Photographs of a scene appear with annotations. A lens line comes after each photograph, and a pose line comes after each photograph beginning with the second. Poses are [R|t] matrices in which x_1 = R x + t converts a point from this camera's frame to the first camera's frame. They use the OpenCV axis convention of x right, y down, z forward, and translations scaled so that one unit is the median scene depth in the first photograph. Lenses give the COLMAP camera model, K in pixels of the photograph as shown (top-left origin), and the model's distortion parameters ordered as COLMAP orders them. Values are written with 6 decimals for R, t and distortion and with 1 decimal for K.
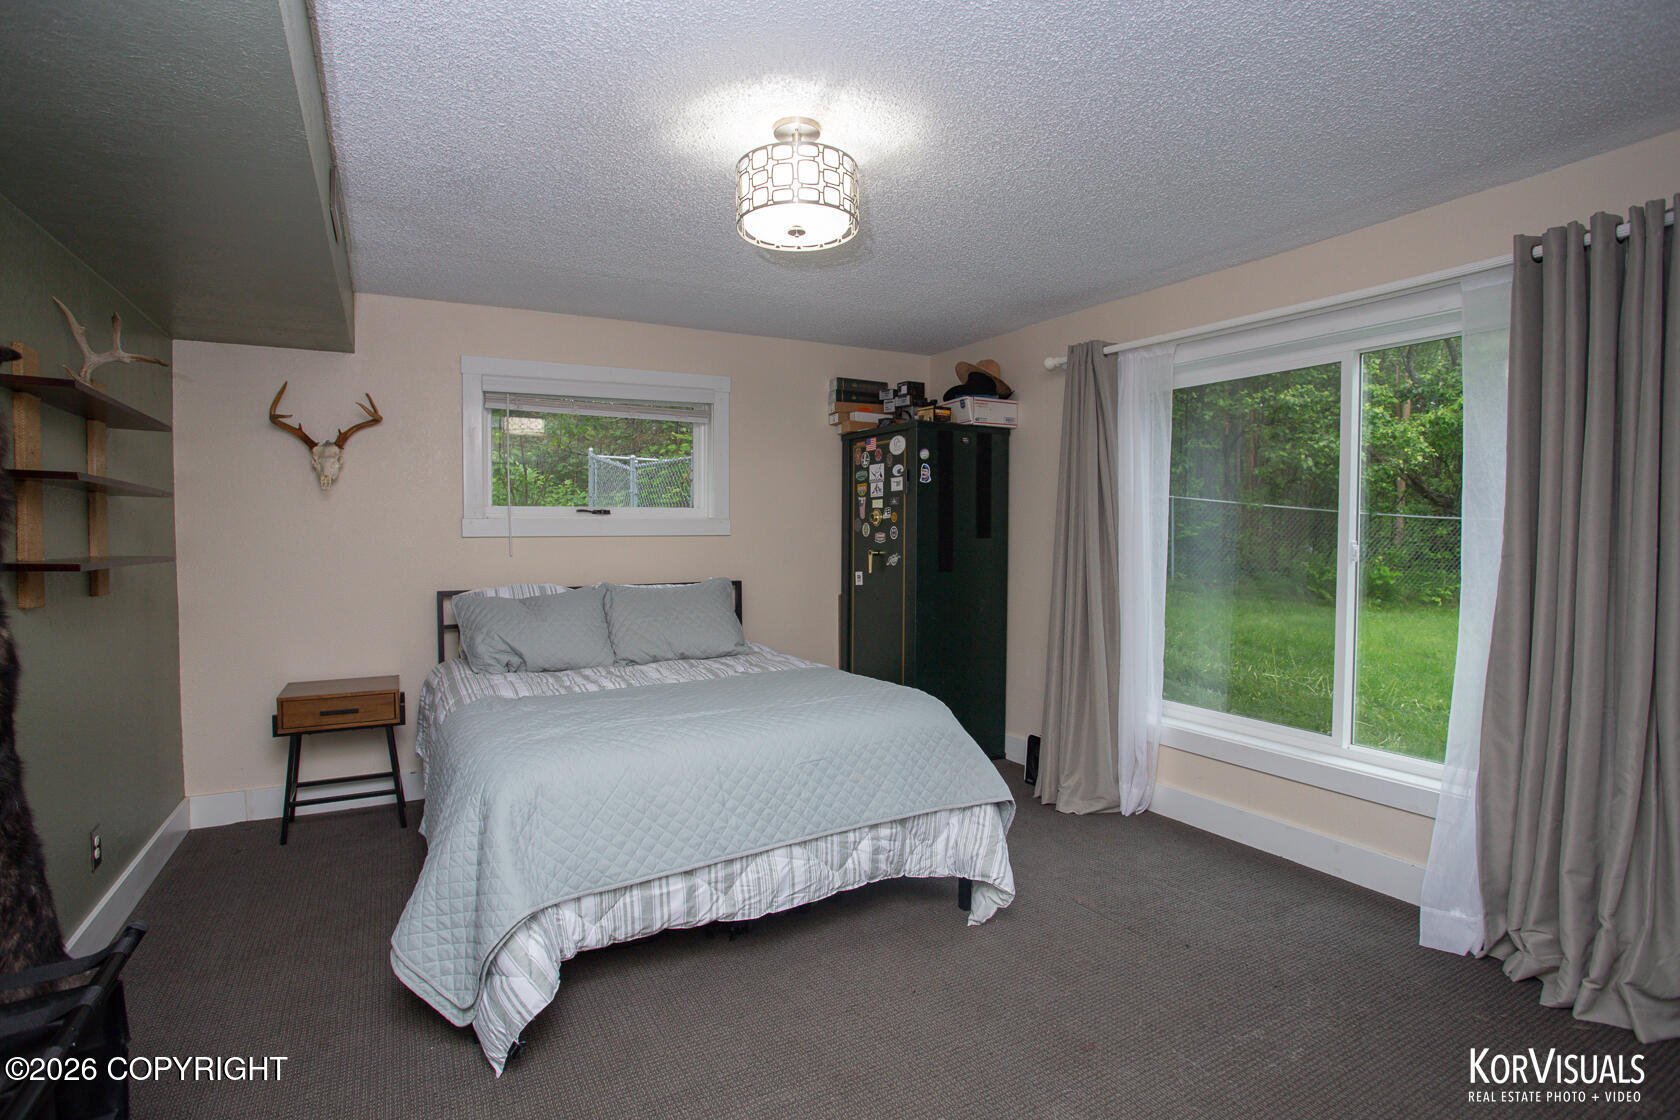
lens RADIAL K [[840.6, 0, 833.0], [0, 840.6, 558.7], [0, 0, 1]] dist [-0.057225, 0.022352]
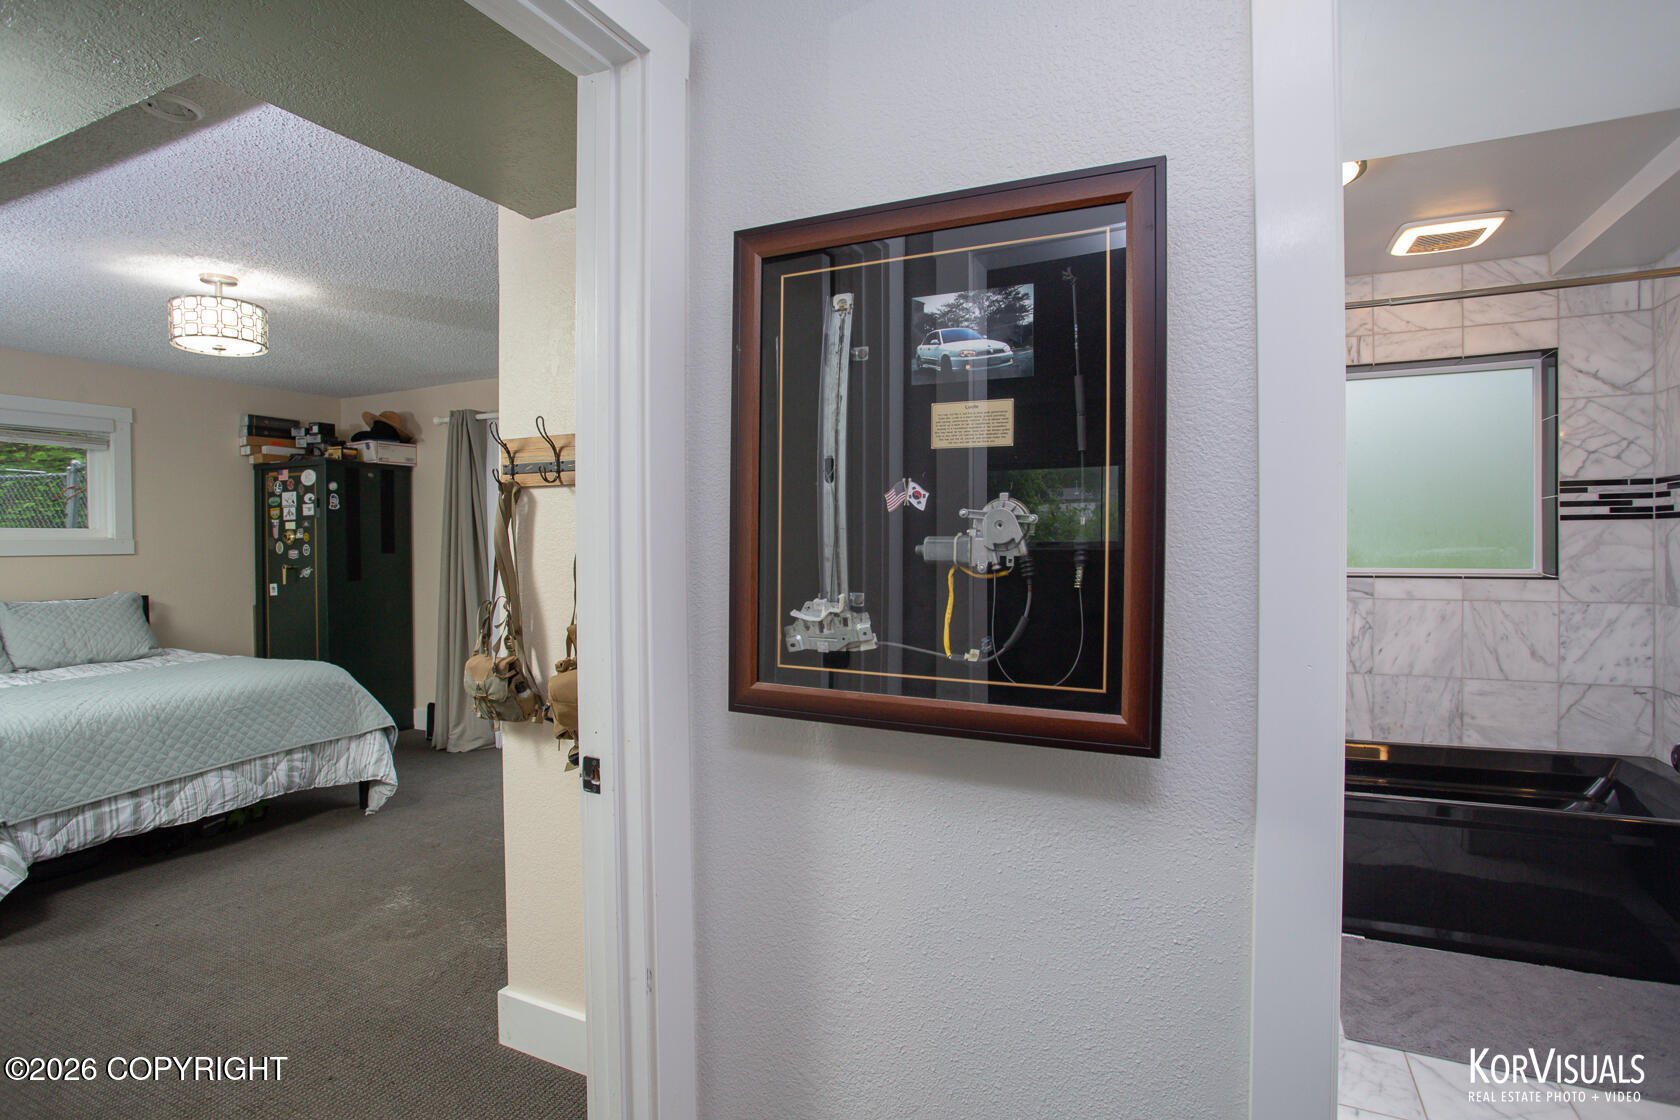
lens RADIAL K [[840.6, 0, 833.0], [0, 840.6, 558.7], [0, 0, 1]] dist [-0.057225, 0.022352]
pose [[0.809837, -0.016811, 0.586414, -0.009433], [0.027756, 0.999568, -0.009675, 0.014628], [-0.585998, 0.024112, 0.809954, -0.413875]]
